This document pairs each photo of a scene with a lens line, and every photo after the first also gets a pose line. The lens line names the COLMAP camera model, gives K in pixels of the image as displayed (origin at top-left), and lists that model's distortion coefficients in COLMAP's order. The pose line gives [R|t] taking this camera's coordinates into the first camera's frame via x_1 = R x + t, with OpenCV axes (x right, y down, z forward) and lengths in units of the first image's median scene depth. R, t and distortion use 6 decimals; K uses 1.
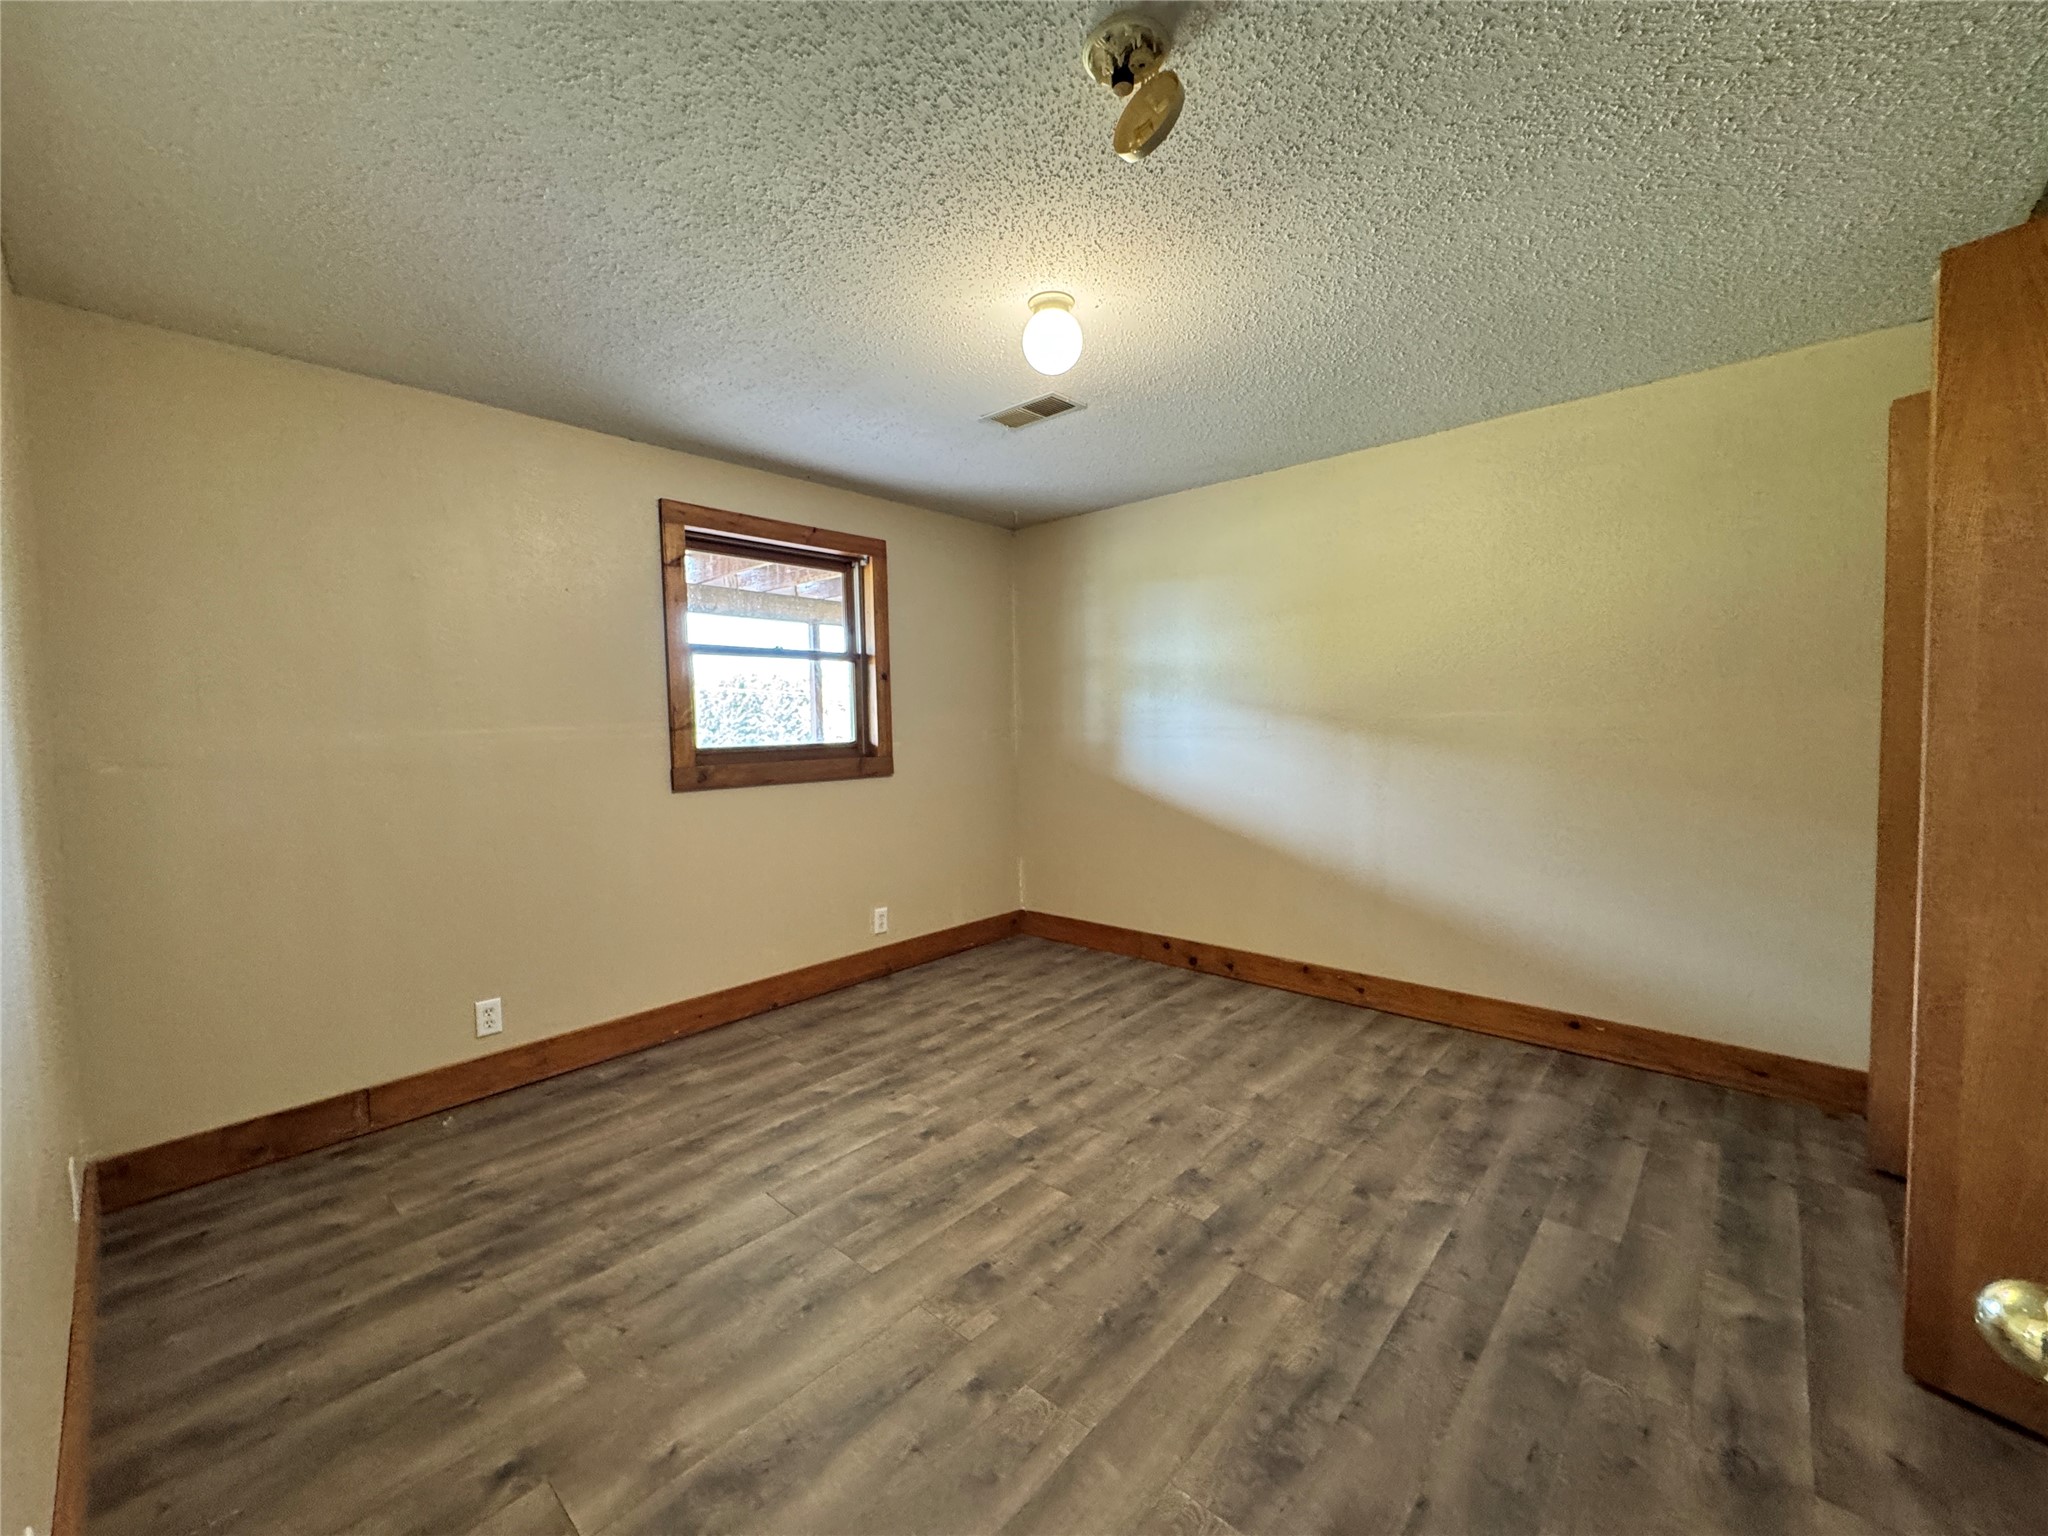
lens RADIAL K [[822.1, 0, 1024.8], [0, 822.1, 765.6], [0, 0, 1]] dist [-0.004355, 0.001447]
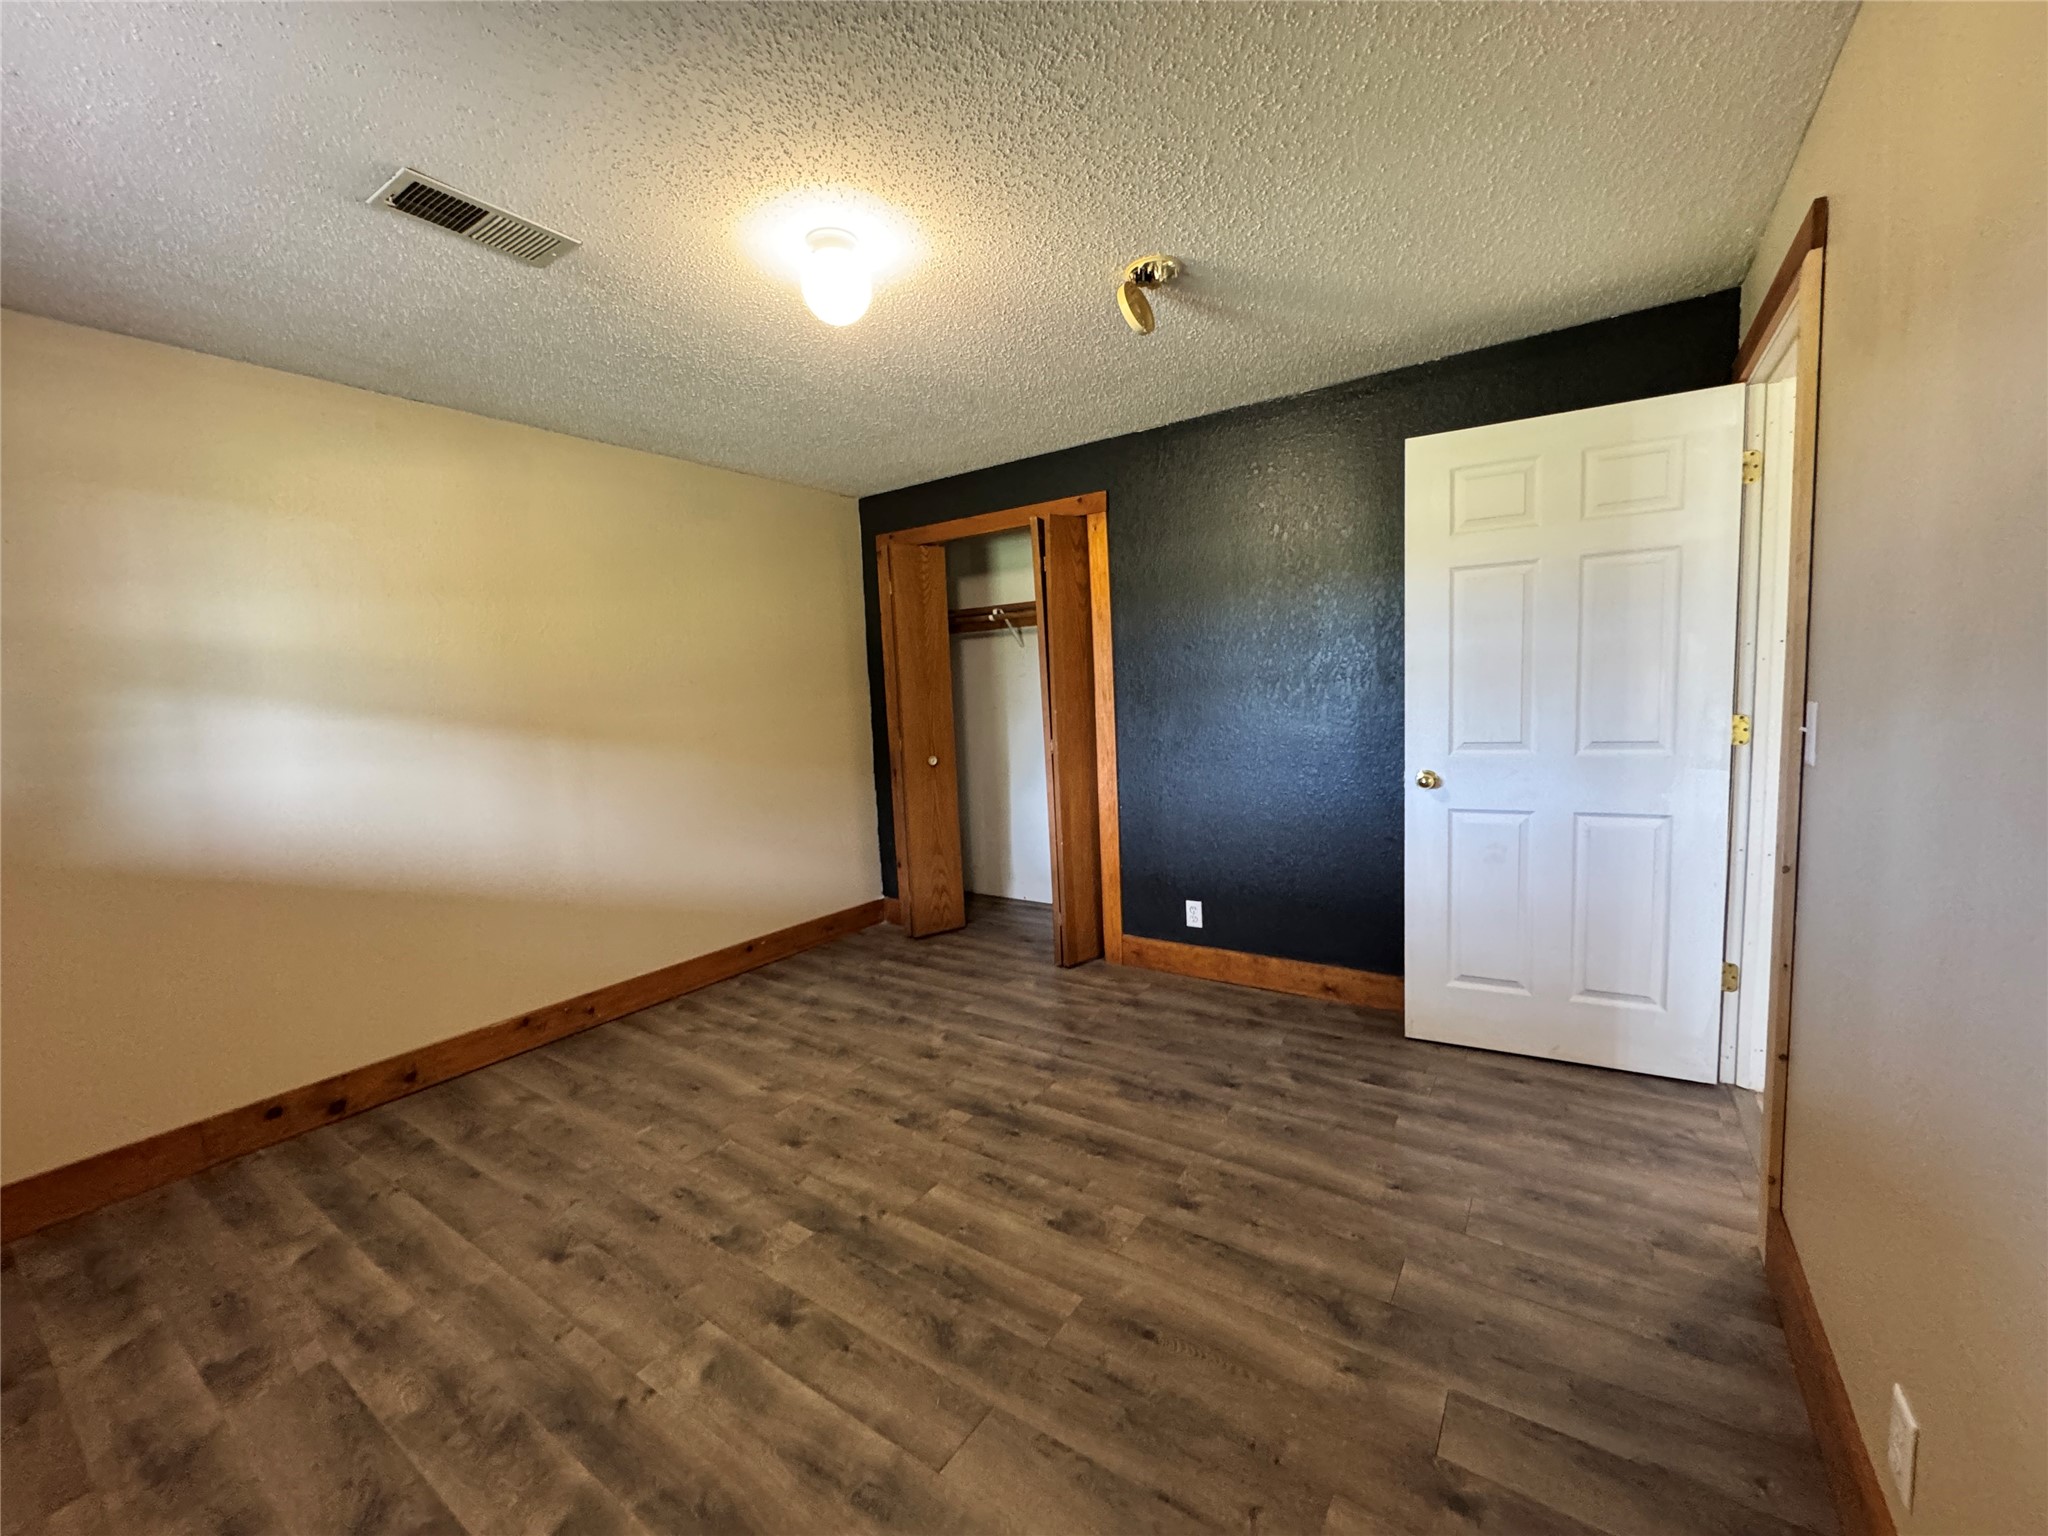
lens RADIAL K [[822.1, 0, 1023.4], [0, 822.1, 767.4], [0, 0, 1]] dist [-0.004355, 0.001447]
pose [[-0.139888, -0.072043, 0.987543, -0.747082], [0.099760, 0.991249, 0.086444, -0.044837], [-0.985129, 0.110610, -0.131477, 0.799123]]
